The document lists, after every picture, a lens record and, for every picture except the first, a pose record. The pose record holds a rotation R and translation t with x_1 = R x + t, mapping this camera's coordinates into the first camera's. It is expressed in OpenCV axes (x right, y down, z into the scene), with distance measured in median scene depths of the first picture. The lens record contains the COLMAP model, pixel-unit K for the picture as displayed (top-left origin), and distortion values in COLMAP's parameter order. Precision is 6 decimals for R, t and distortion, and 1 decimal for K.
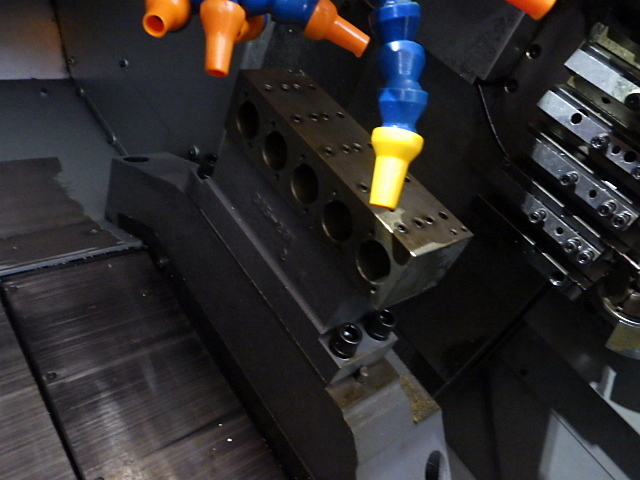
lens RADIAL K [[526.6, 0, 320.0], [0, 526.6, 240.0], [0, 0, 1]] dist [-0.004447, -0.008647]
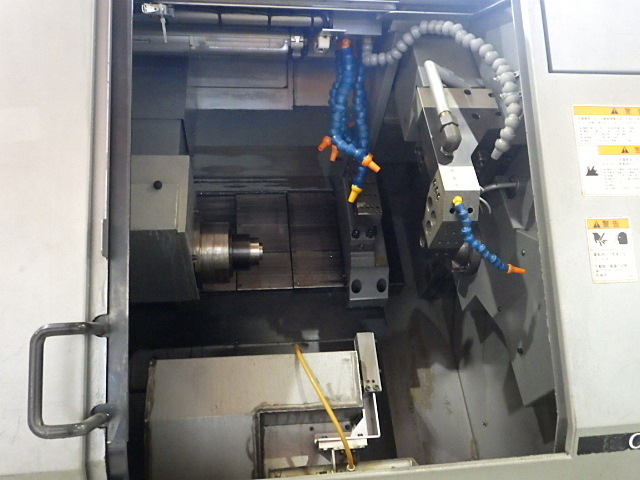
lens RADIAL K [[526.6, 0, 320.0], [0, 526.6, 240.0], [0, 0, 1]] dist [-0.004447, -0.008647]
pose [[0.820034, 0.288281, -0.494407, 1.884105], [-0.213550, 0.955608, 0.203002, -0.515400], [0.530981, -0.060888, 0.845193, -2.506612]]
